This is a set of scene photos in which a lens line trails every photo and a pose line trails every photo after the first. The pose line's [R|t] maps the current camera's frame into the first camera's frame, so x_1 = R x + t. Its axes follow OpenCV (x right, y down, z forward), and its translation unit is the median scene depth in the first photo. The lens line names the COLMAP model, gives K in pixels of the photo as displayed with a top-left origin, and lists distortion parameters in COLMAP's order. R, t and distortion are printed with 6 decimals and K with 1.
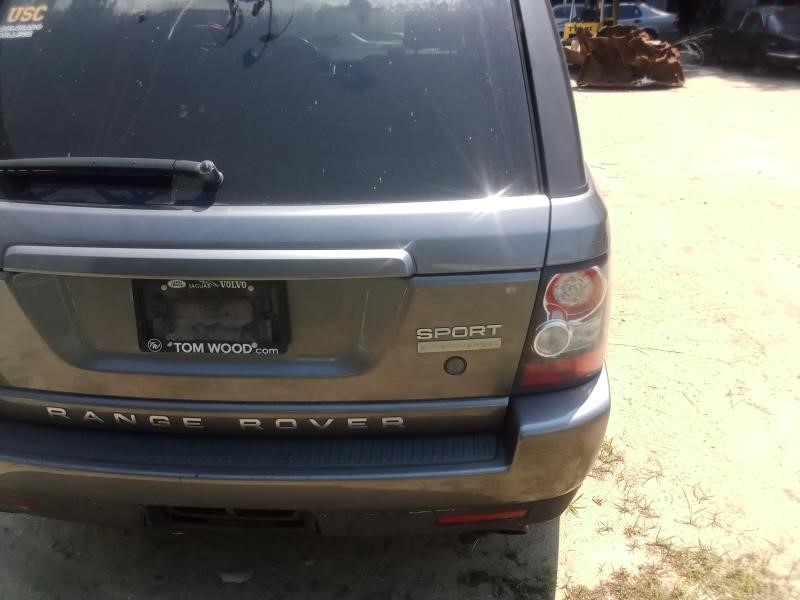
lens RADIAL K [[636.6, 0, 400.2], [0, 636.6, 298.0], [0, 0, 1]] dist [0.013384, -0.013485]
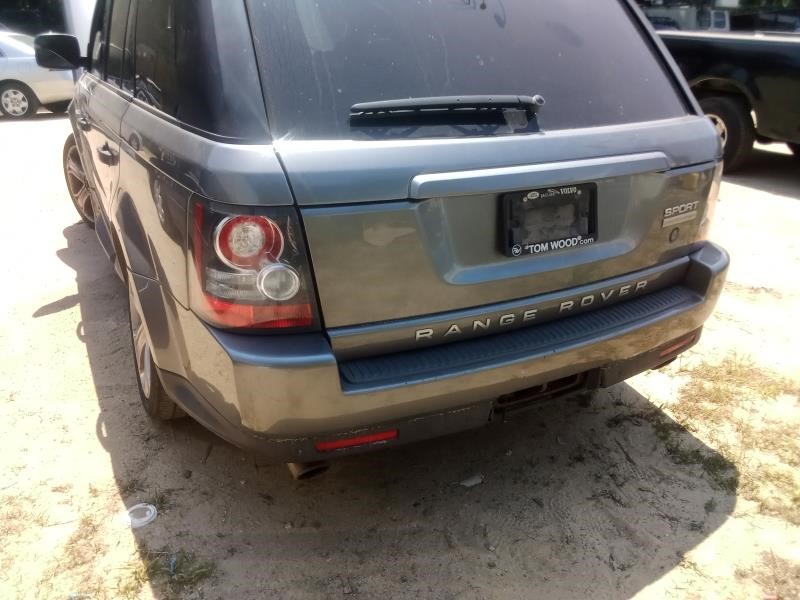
lens RADIAL K [[636.6, 0, 402.4], [0, 636.6, 301.2], [0, 0, 1]] dist [0.013384, -0.013485]
pose [[0.840716, -0.184541, 0.509060, -1.203942], [0.199982, 0.979486, 0.024804, 0.095566], [-0.503194, 0.080950, 0.860374, 0.079851]]
